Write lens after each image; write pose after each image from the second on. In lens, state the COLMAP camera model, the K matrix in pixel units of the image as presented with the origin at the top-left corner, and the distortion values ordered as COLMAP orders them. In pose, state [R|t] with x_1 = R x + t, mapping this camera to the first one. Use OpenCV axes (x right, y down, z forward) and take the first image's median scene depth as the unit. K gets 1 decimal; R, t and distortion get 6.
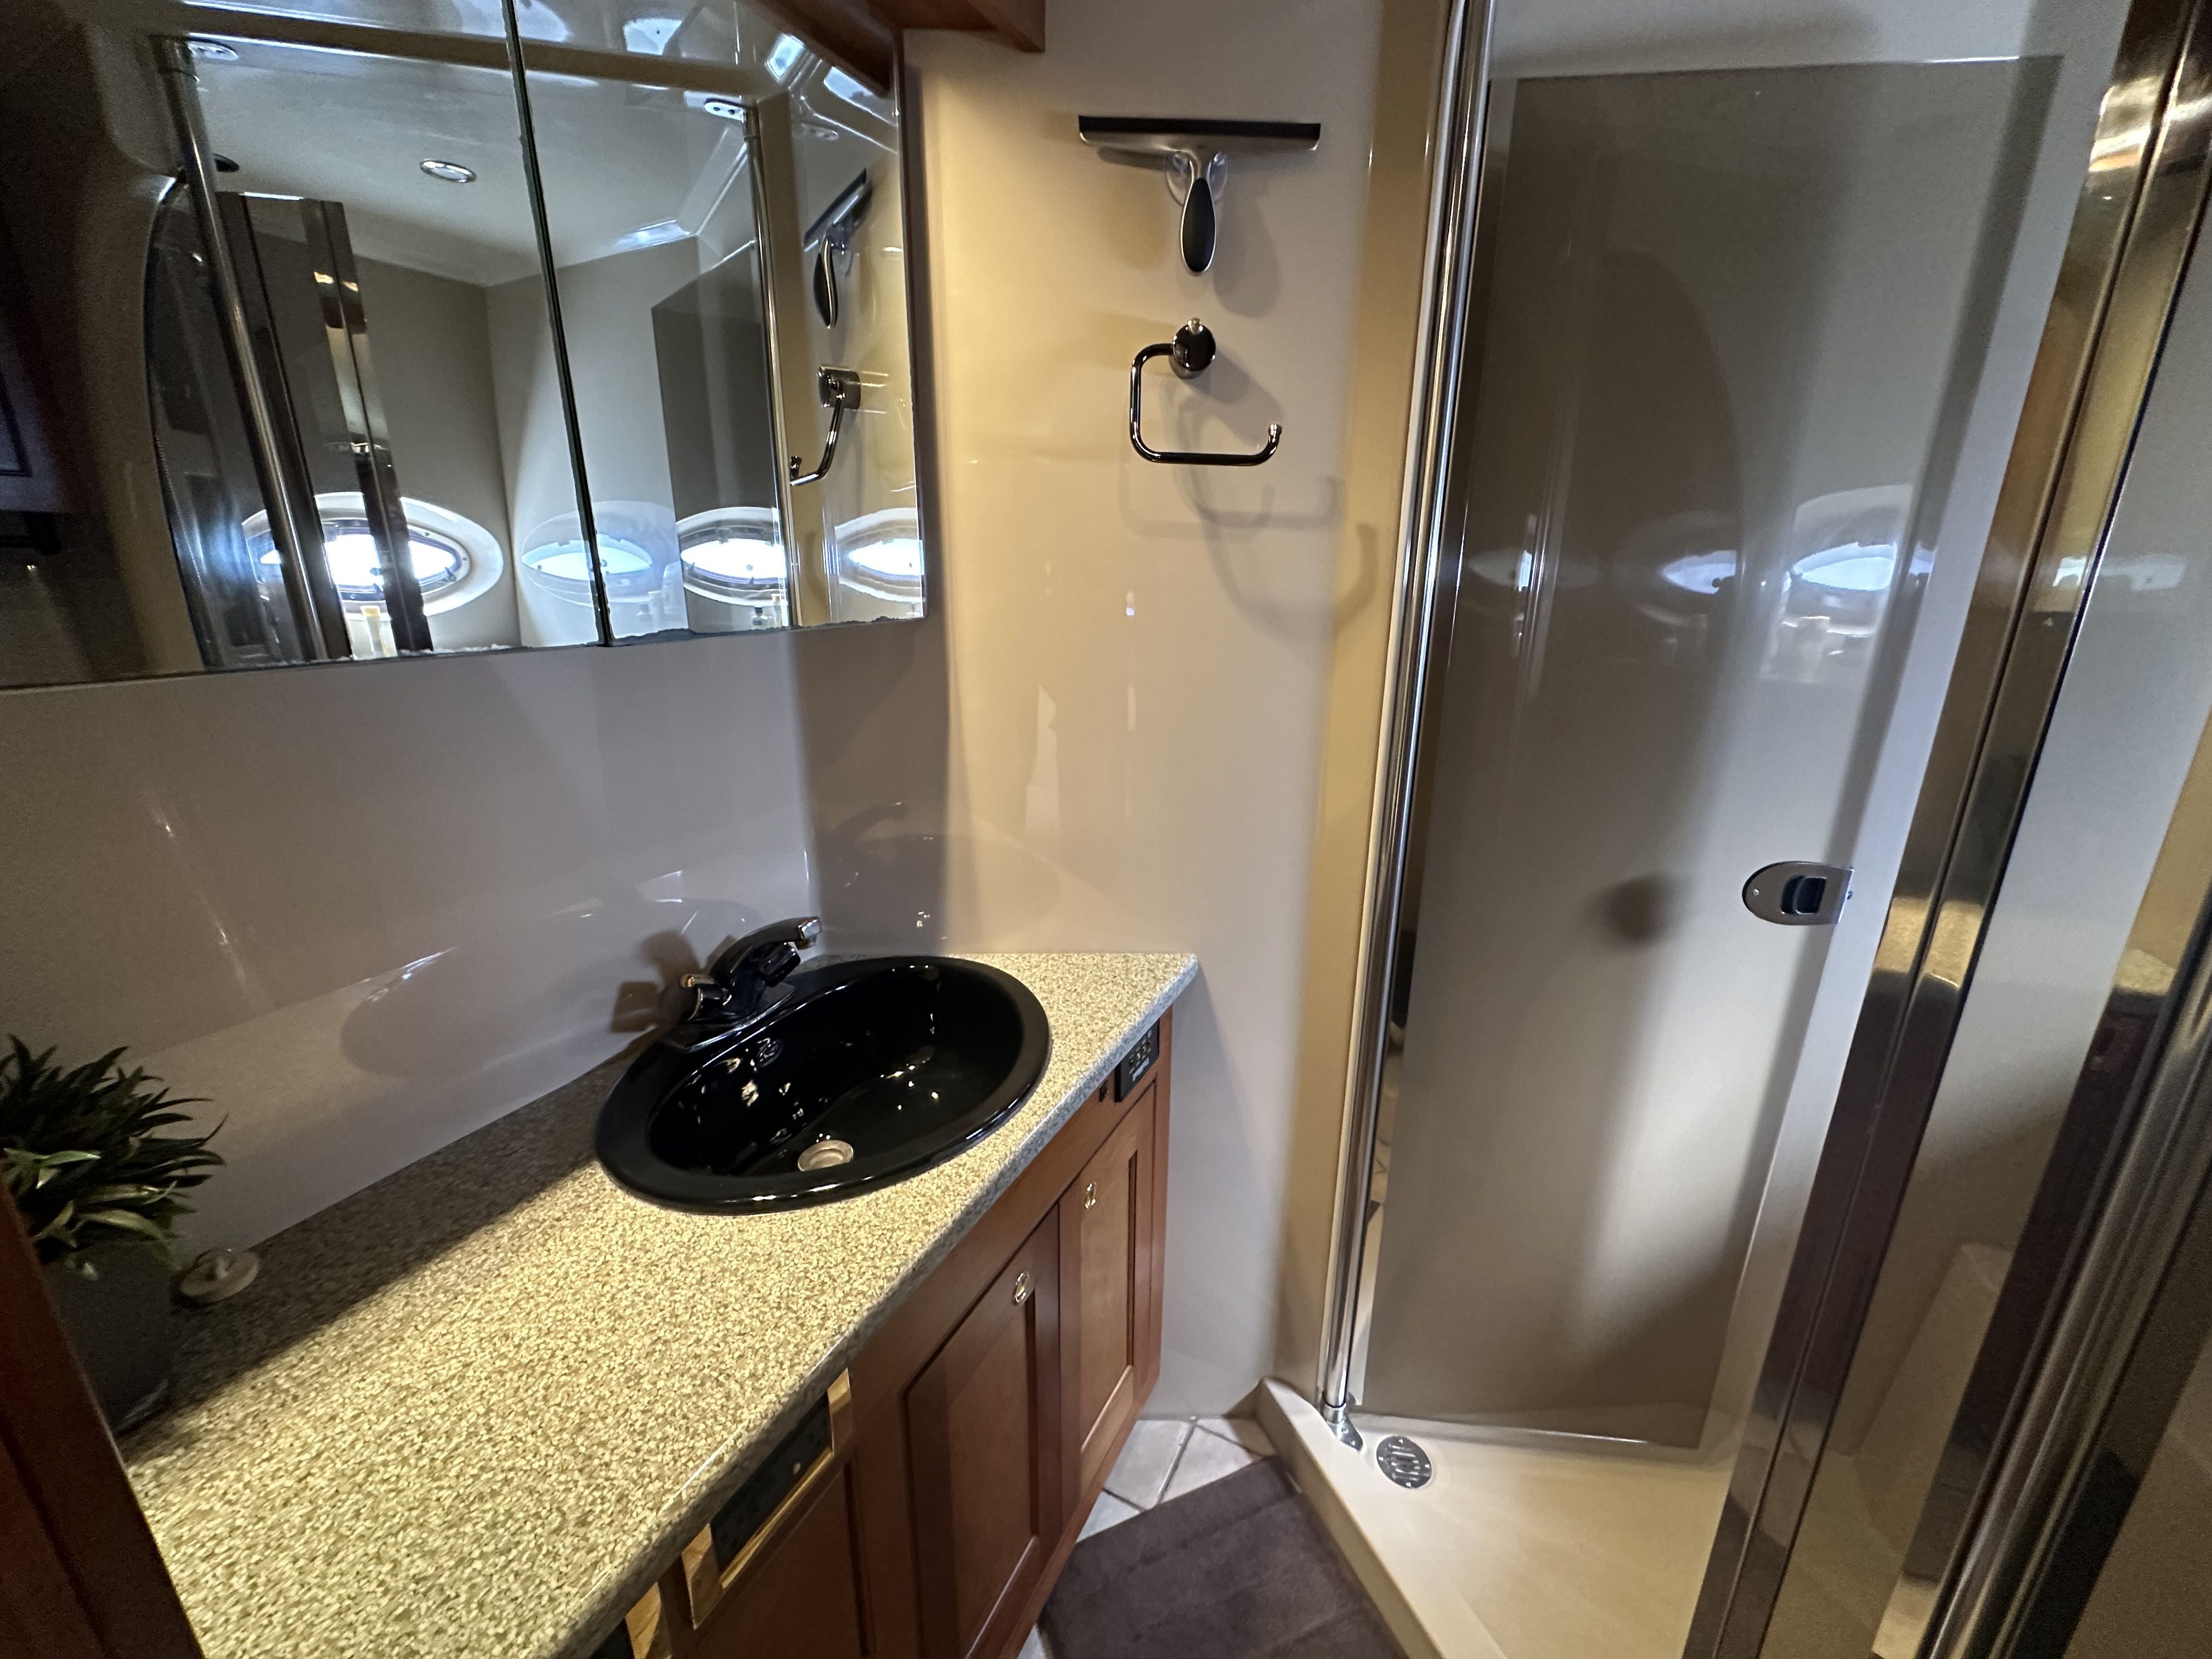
lens RADIAL K [[882.2, 0, 1104.3], [0, 882.2, 828.9], [0, 0, 1]] dist [-0.002202, 0.000371]
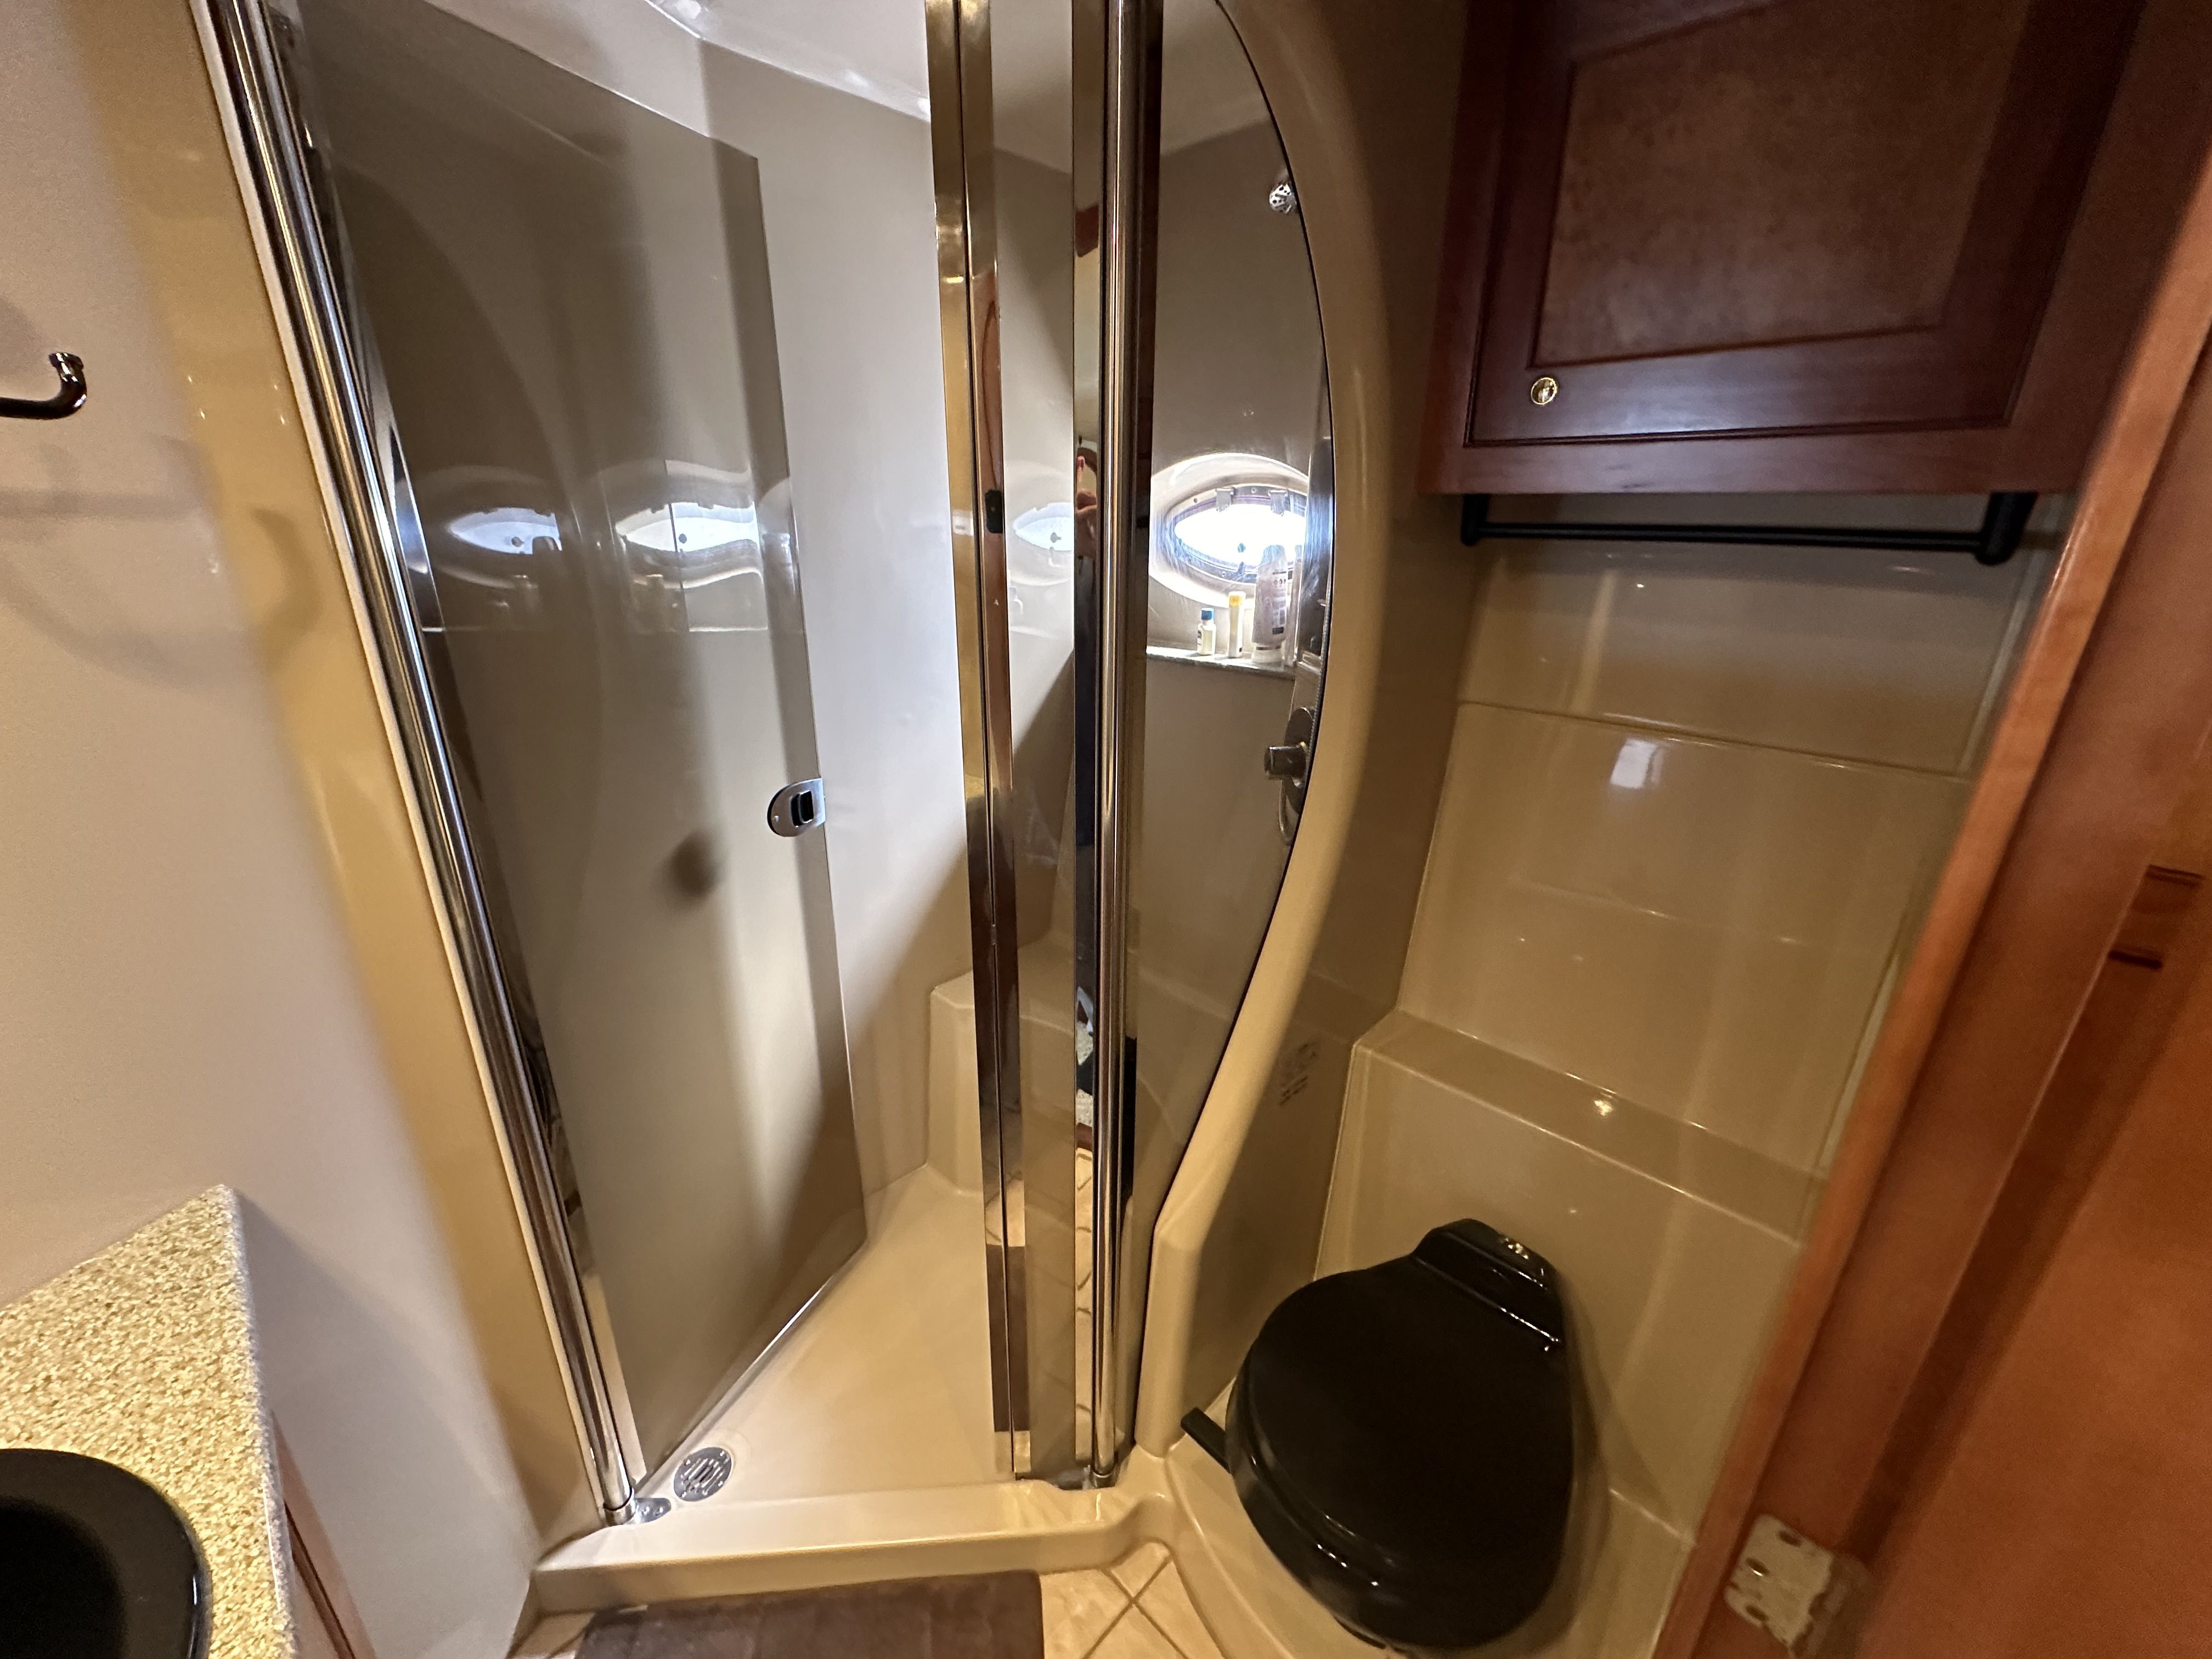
lens RADIAL K [[882.2, 0, 1104.3], [0, 882.2, 828.9], [0, 0, 1]] dist [-0.002202, 0.000371]
pose [[0.298377, -0.325923, 0.897076, -0.198147], [0.261977, 0.931758, 0.251387, -0.092069], [-0.917791, 0.160005, 0.363399, 0.137147]]
